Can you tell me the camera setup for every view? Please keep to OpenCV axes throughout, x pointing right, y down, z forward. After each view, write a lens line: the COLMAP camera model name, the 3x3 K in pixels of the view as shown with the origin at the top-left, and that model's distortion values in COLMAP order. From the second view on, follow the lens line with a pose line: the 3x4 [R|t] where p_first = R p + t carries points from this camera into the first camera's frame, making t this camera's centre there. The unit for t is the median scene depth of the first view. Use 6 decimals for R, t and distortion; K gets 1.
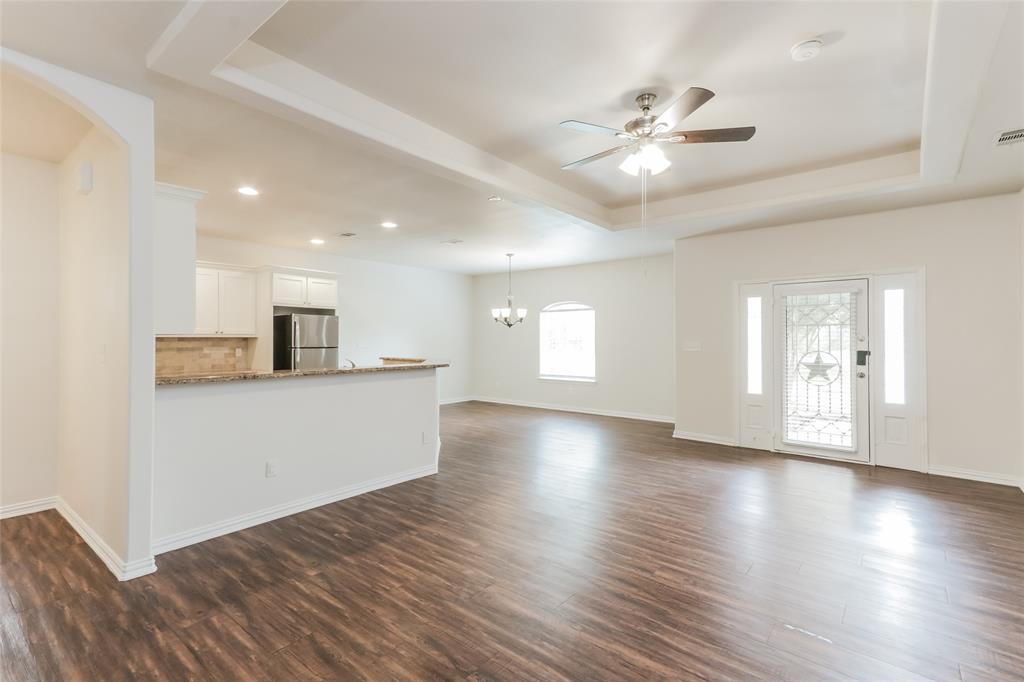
lens RADIAL K [[469.1, 0, 523.6], [0, 469.1, 339.2], [0, 0, 1]] dist [0.000080, 0.000174]
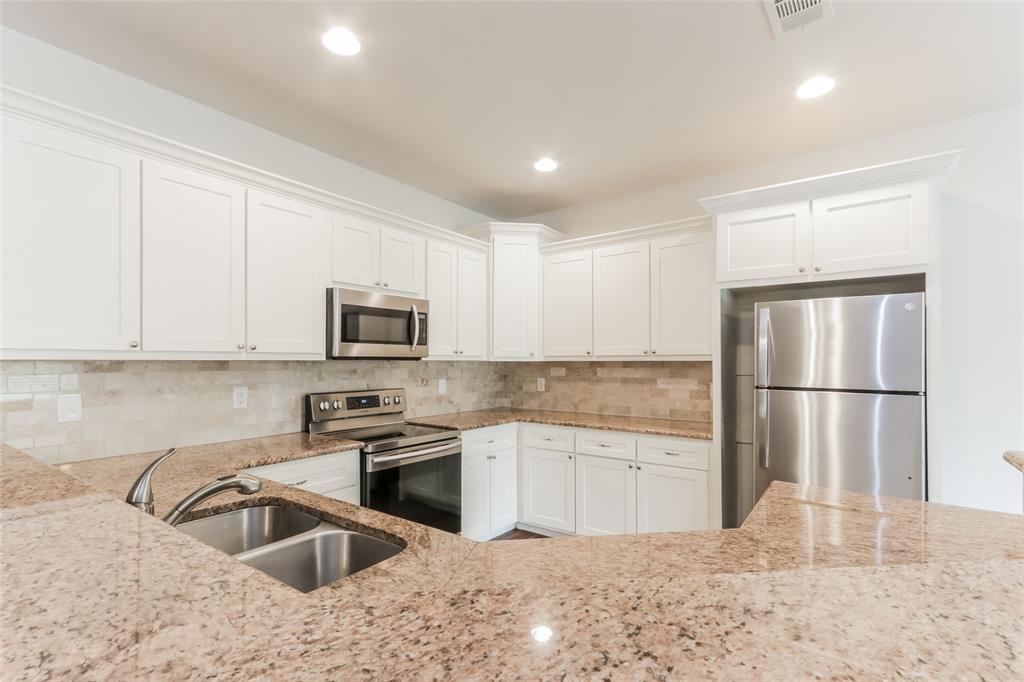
lens RADIAL K [[479.3, 0, 473.5], [0, 479.3, 355.9], [0, 0, 1]] dist [-0.000637, -0.000218]
pose [[-0.006054, -0.009091, -0.999940, -0.100565], [-0.000068, 0.999959, -0.009091, -0.006086], [0.999982, 0.000013, -0.006055, 0.930053]]
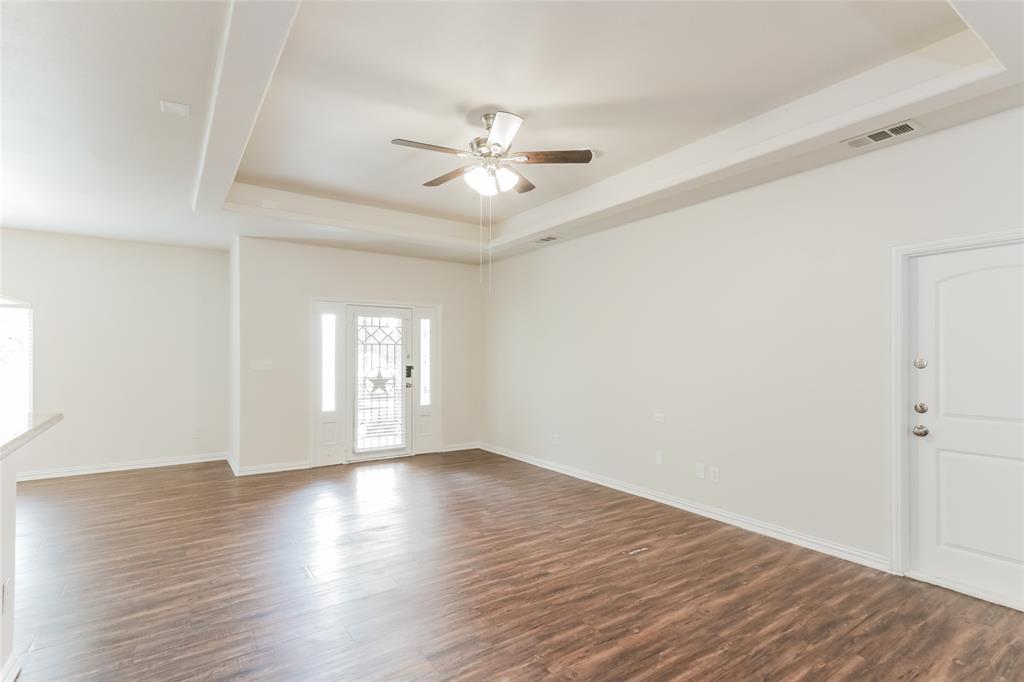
lens RADIAL K [[479.3, 0, 473.5], [0, 479.3, 355.9], [0, 0, 1]] dist [-0.000637, -0.000218]
pose [[0.326058, -0.003363, 0.945344, -0.420001], [-0.000014, 0.999994, 0.003562, -0.006427], [-0.945350, -0.001175, 0.326056, 0.402683]]
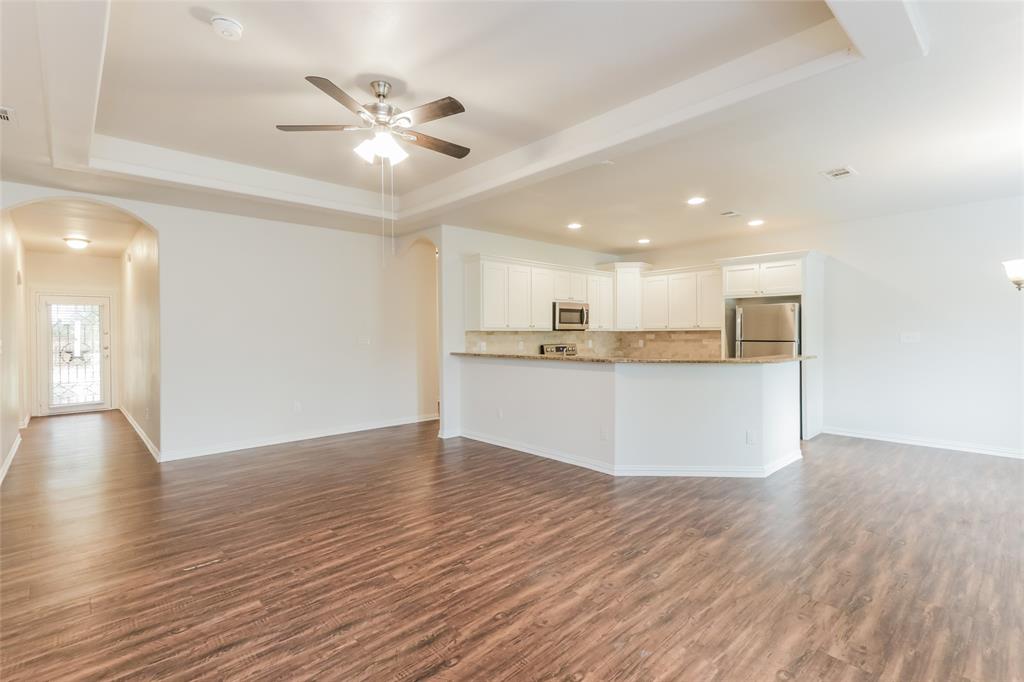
lens RADIAL K [[473.8, 0, 474.3], [0, 473.8, 334.8], [0, 0, 1]] dist [0.011042, 0.000452]
pose [[-0.185153, 0.003942, -0.982702, 0.699709], [0.005965, 0.999978, 0.002887, 0.000000], [0.982692, -0.005327, -0.185172, 0.792911]]
